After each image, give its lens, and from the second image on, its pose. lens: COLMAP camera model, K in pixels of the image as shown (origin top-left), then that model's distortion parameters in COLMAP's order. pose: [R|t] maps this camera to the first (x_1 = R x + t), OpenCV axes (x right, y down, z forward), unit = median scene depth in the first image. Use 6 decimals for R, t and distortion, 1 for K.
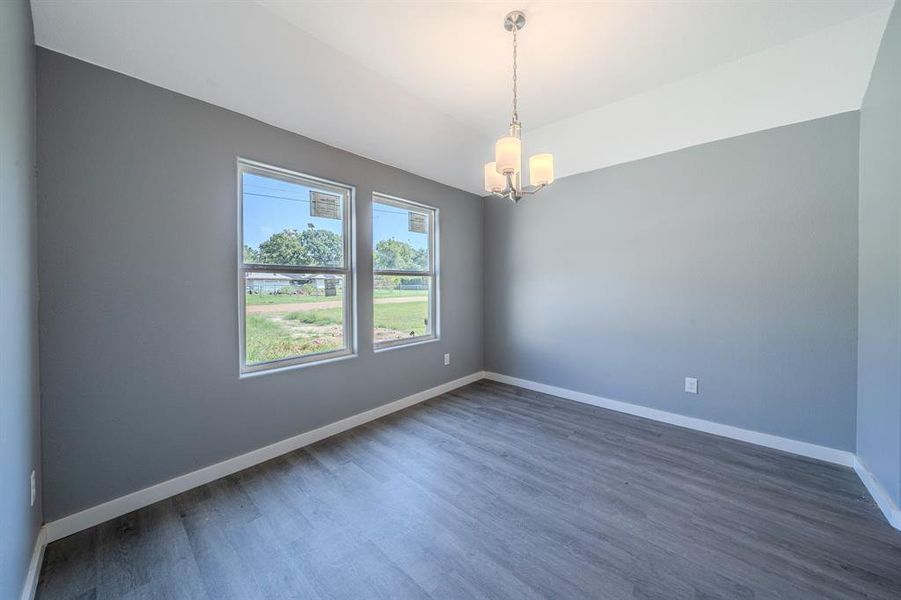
lens RADIAL K [[312.9, 0, 451.7], [0, 312.9, 295.6], [0, 0, 1]] dist [-0.000594, -0.000082]
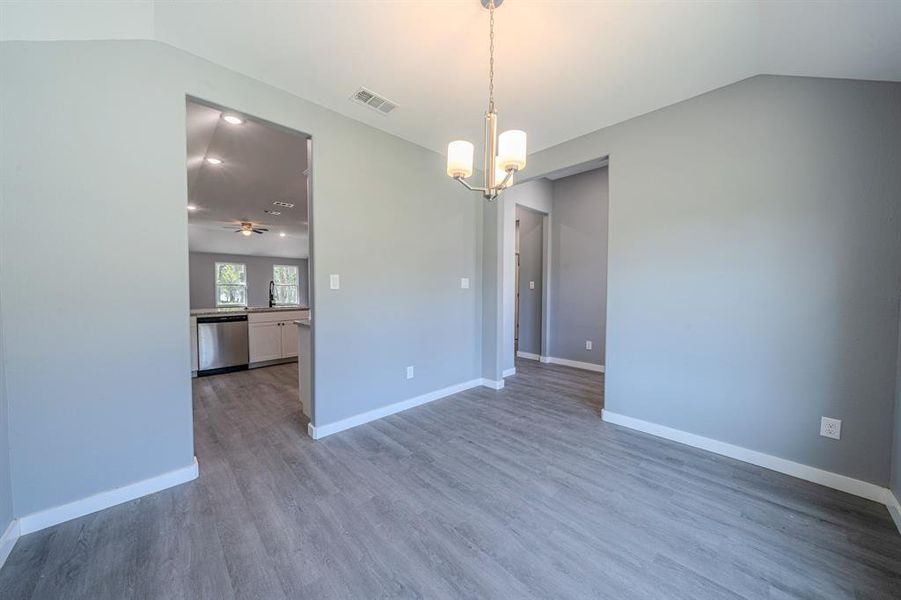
lens RADIAL K [[312.9, 0, 451.7], [0, 312.9, 295.6], [0, 0, 1]] dist [-0.000594, -0.000082]
pose [[-0.997347, -0.001885, 0.072773, 0.249884], [0.002291, 0.998357, 0.057259, -0.073063], [-0.072761, 0.057274, -0.995704, 1.944423]]
